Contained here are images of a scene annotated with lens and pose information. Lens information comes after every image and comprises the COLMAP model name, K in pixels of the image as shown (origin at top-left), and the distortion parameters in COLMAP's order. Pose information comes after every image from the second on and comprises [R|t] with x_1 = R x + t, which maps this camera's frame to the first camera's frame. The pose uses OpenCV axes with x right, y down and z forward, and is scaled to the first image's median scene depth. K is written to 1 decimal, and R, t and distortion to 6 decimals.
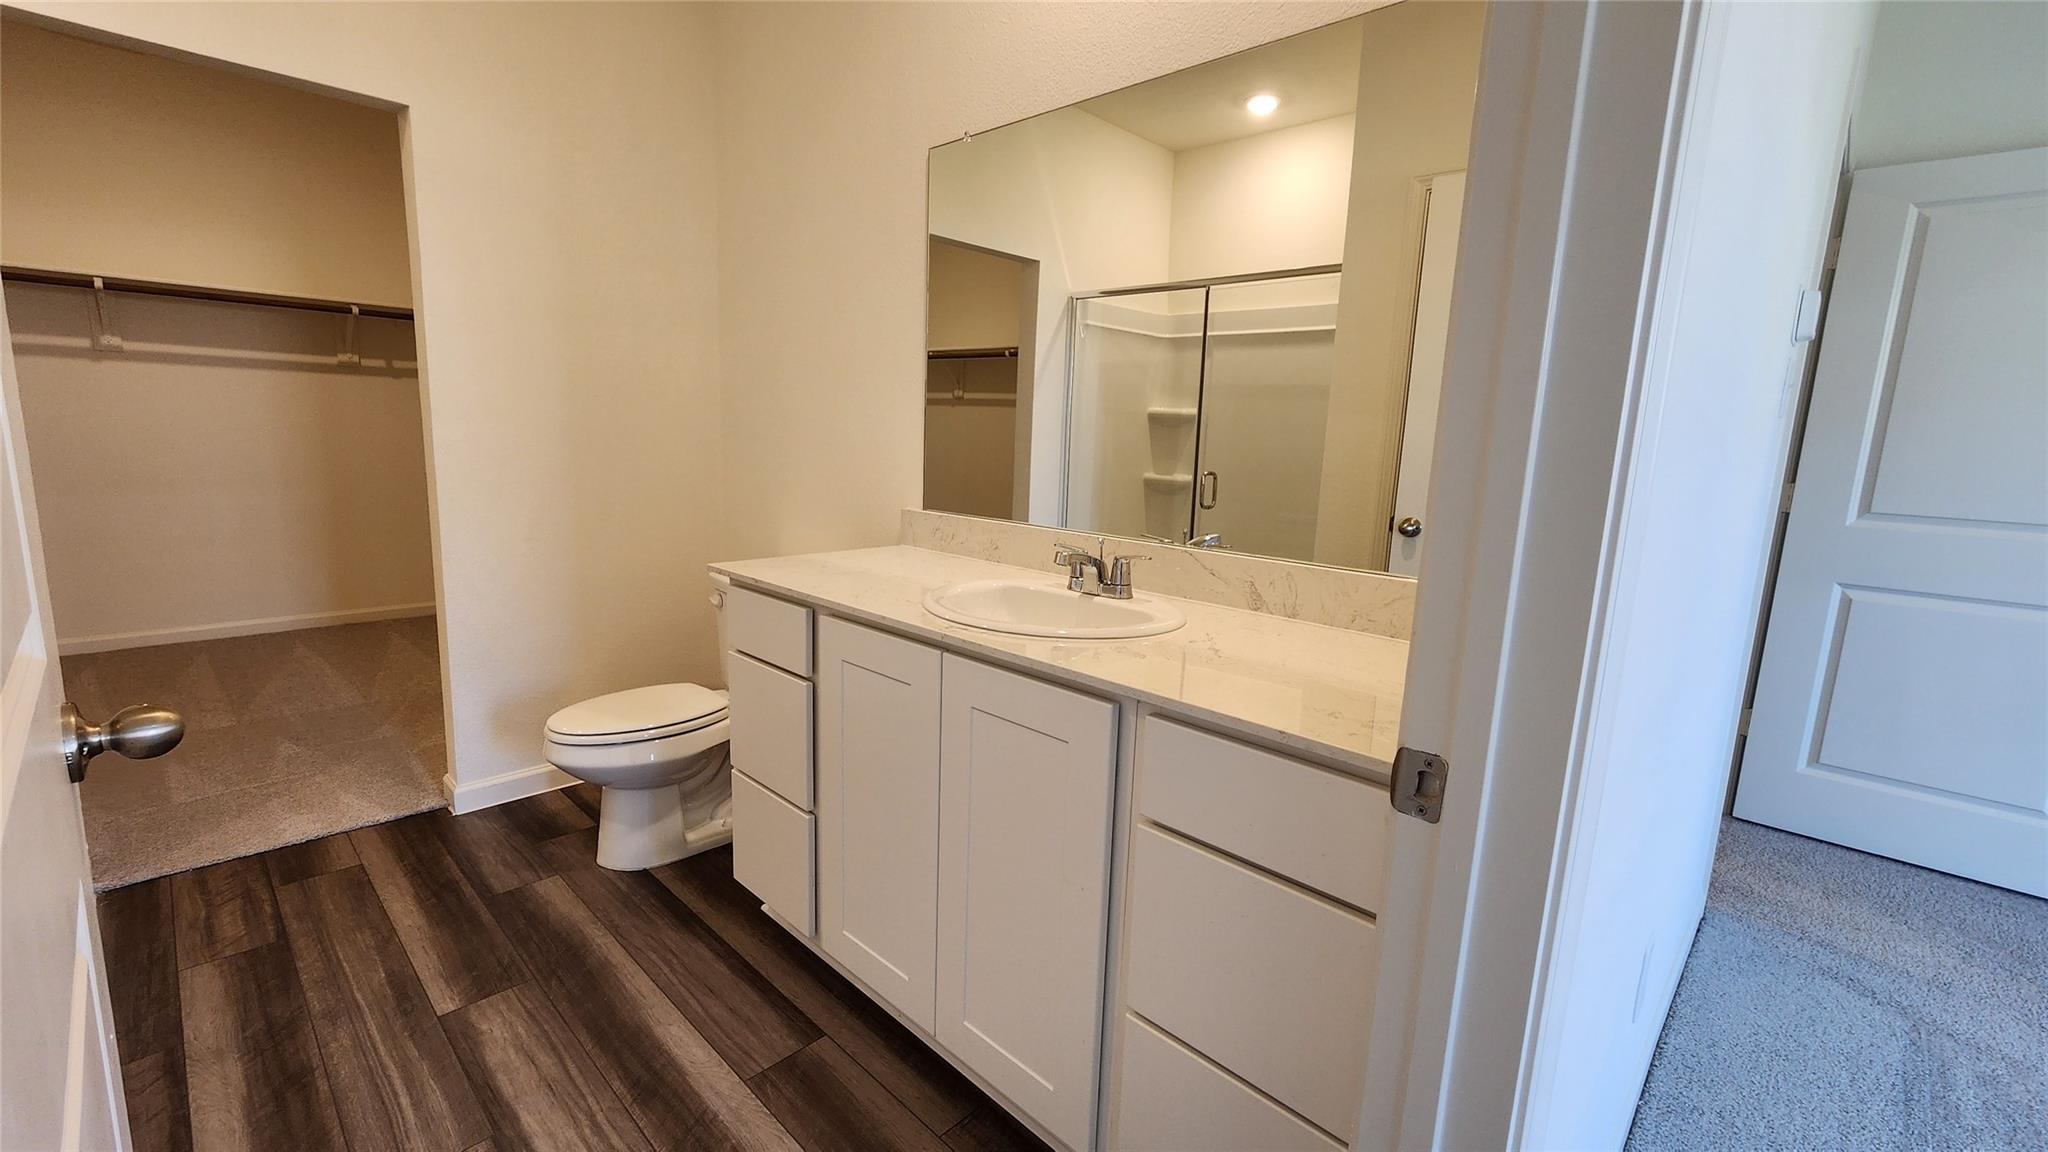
lens RADIAL K [[854.1, 0, 1024.0], [0, 854.1, 576.0], [0, 0, 1]] dist [-0.001401, -0.000334]
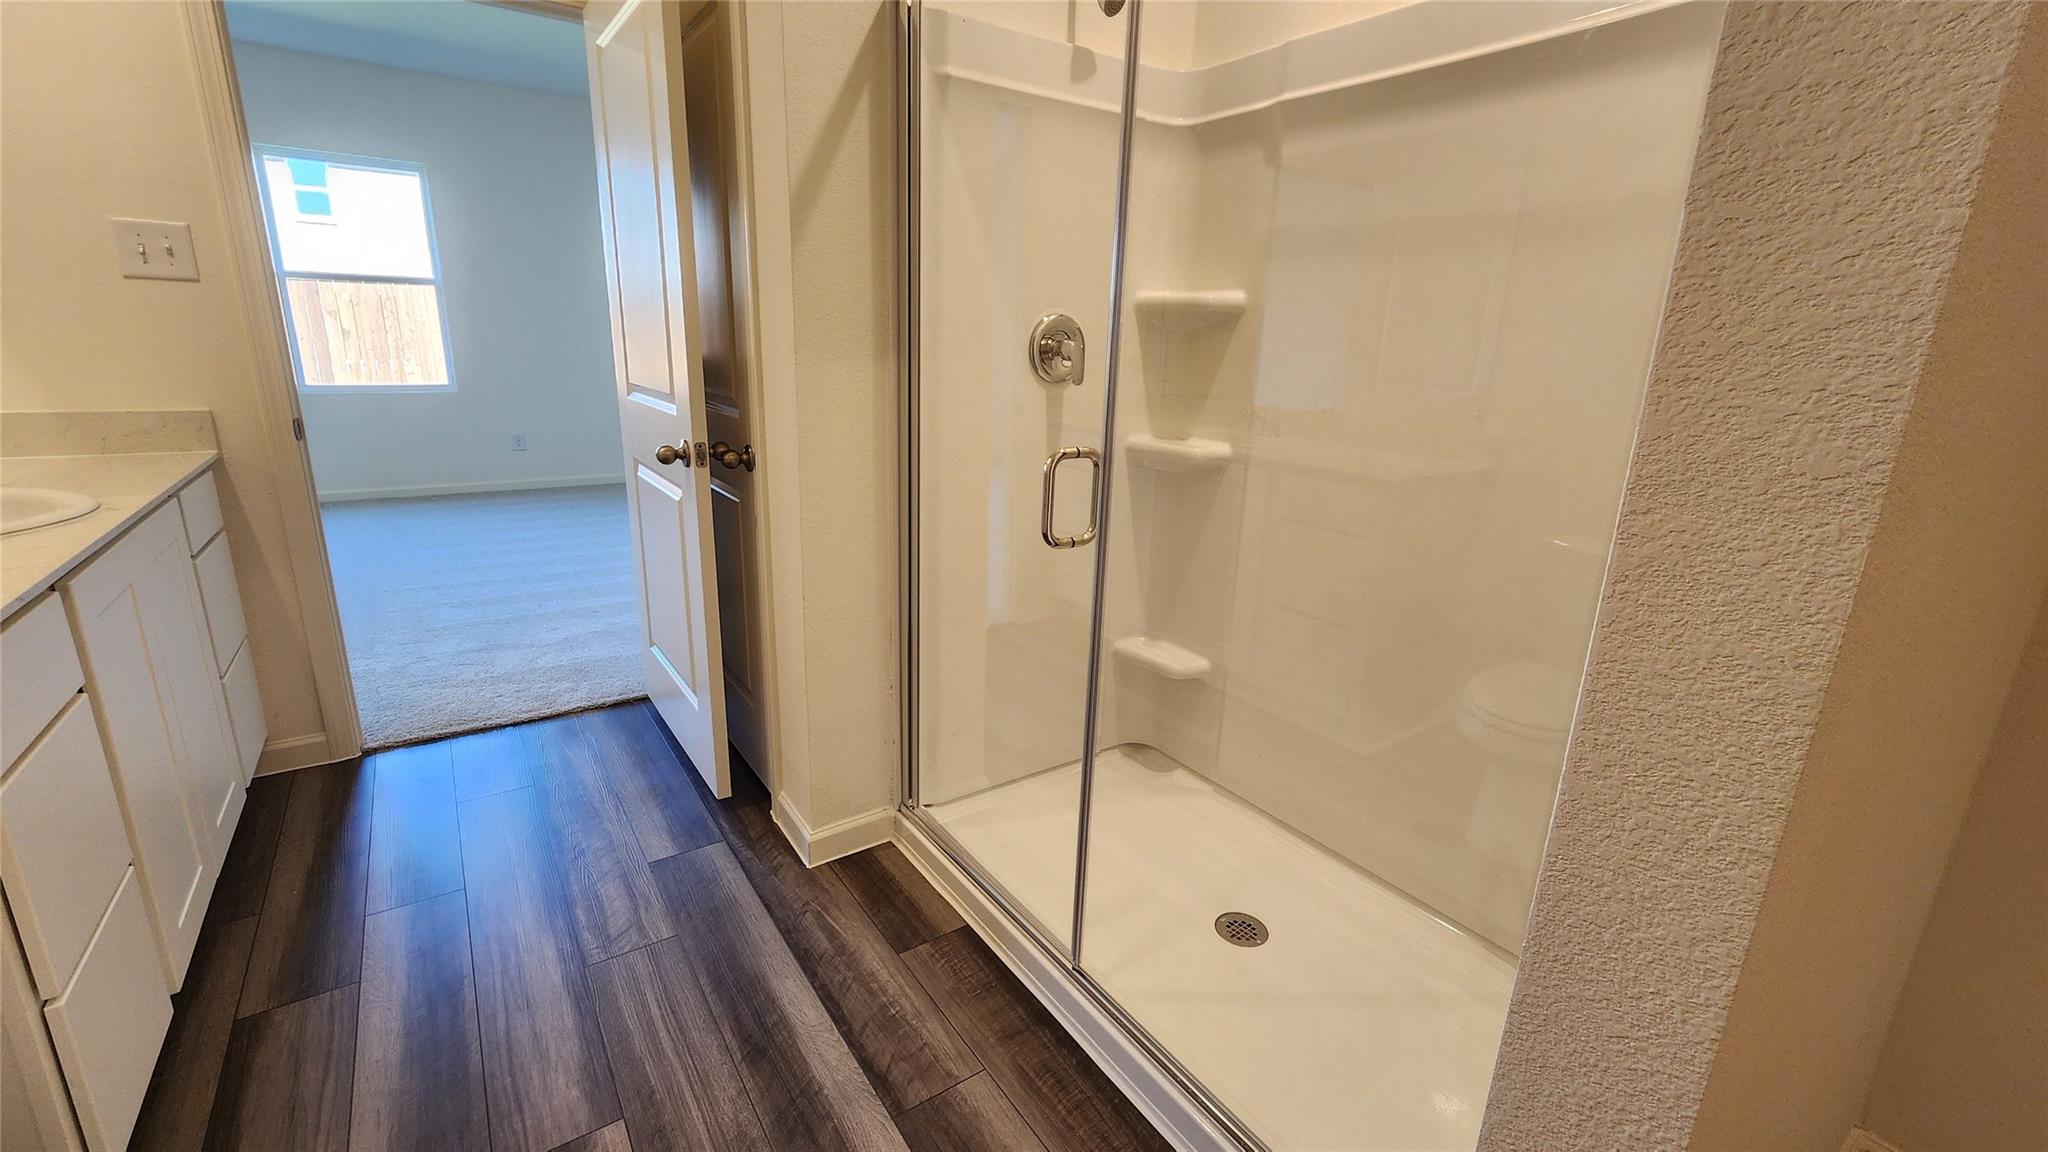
lens RADIAL K [[854.1, 0, 1024.0], [0, 854.1, 576.0], [0, 0, 1]] dist [-0.001401, -0.000334]
pose [[-0.978796, -0.121808, 0.164685, -1.190059], [-0.039753, 0.901654, 0.430628, -0.316703], [-0.200943, 0.414950, -0.887377, 1.506747]]
